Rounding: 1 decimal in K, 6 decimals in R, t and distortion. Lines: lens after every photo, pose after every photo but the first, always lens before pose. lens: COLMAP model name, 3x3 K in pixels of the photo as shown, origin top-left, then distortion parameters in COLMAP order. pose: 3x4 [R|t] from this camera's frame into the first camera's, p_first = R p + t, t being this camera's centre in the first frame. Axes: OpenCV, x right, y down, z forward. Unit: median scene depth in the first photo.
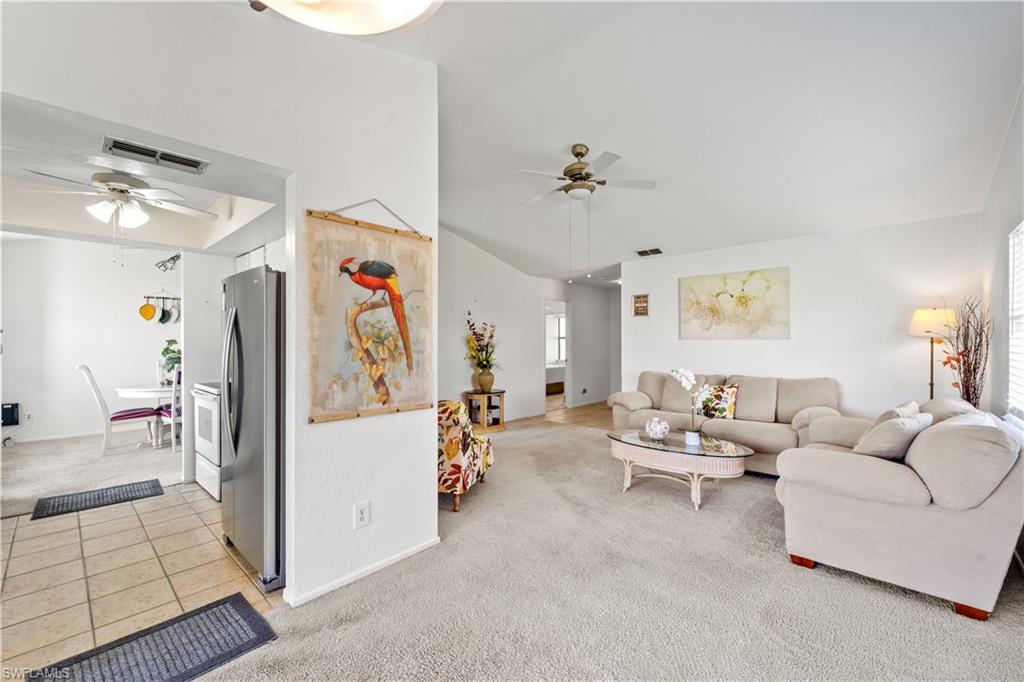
lens RADIAL K [[420.7, 0, 510.9], [0, 420.7, 343.0], [0, 0, 1]] dist [-0.000718, -0.000265]
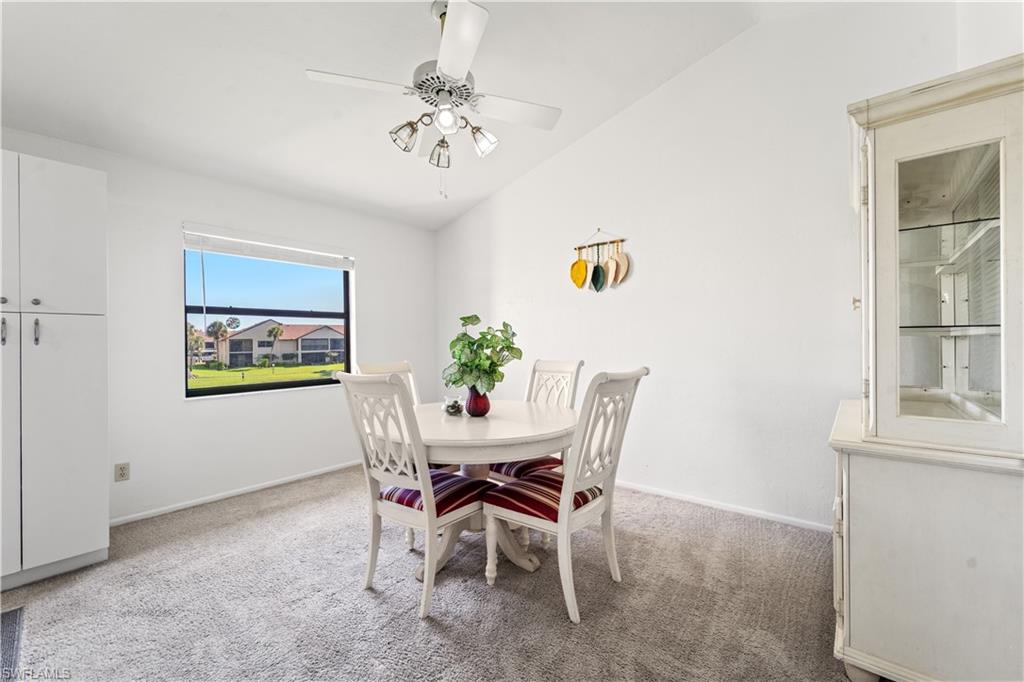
lens RADIAL K [[415.8, 0, 512.0], [0, 415.8, 343.3], [0, 0, 1]] dist [-0.000742, -0.000154]
pose [[0.056818, 0.002634, -0.998381, -0.500615], [0.007392, 0.999968, 0.003059, 0.030025], [0.998357, -0.007553, 0.056797, 1.436529]]
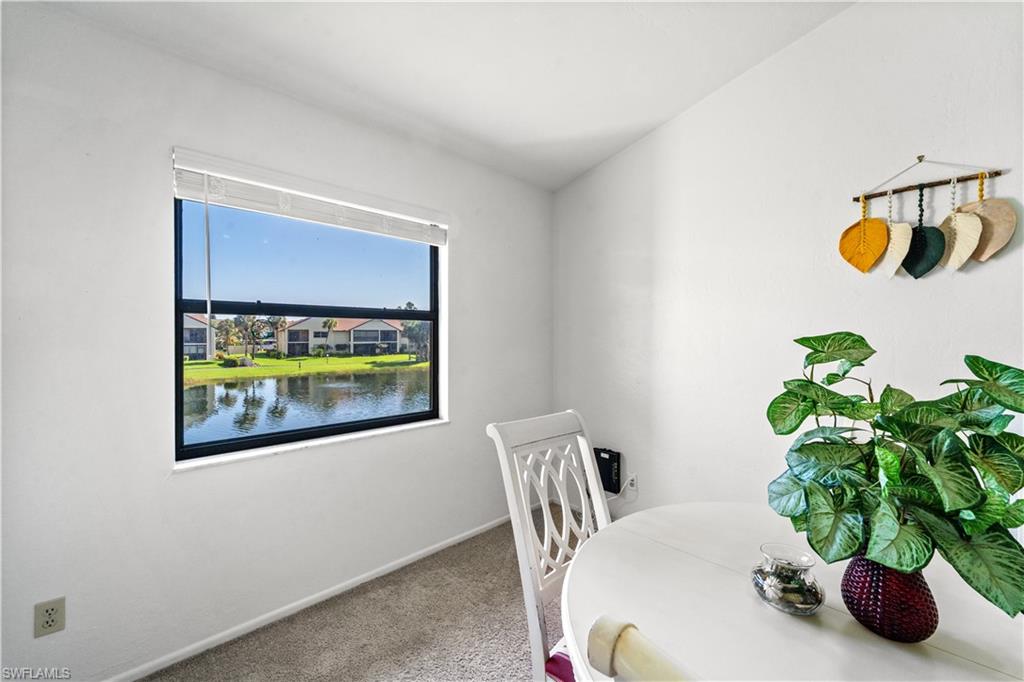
lens RADIAL K [[415.8, 0, 512.0], [0, 415.8, 343.3], [0, 0, 1]] dist [-0.000742, -0.000154]
pose [[-0.047200, 0.018226, -0.998719, -0.895353], [-0.009179, 0.999783, 0.018679, -0.008184], [0.998843, 0.010049, -0.047022, 1.240796]]
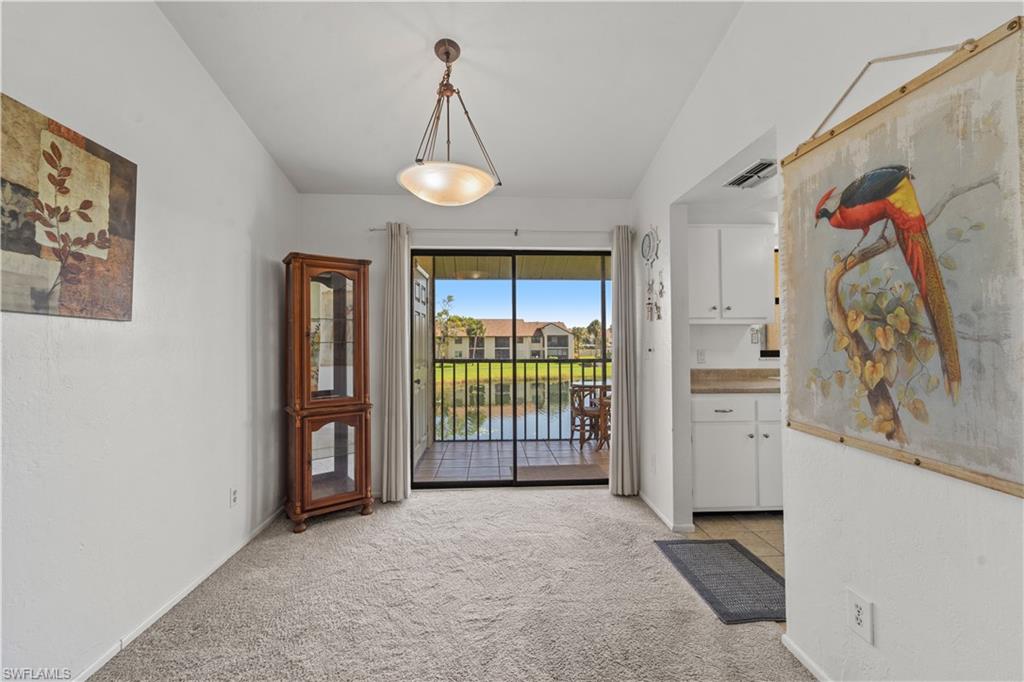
lens RADIAL K [[418.1, 0, 509.8], [0, 418.1, 334.6], [0, 0, 1]] dist [0.000010, -0.000107]
pose [[-0.693748, -0.007547, -0.720178, 0.247368], [0.000795, 0.999936, -0.011245, 0.014334], [0.720217, -0.008374, -0.693698, 0.638881]]
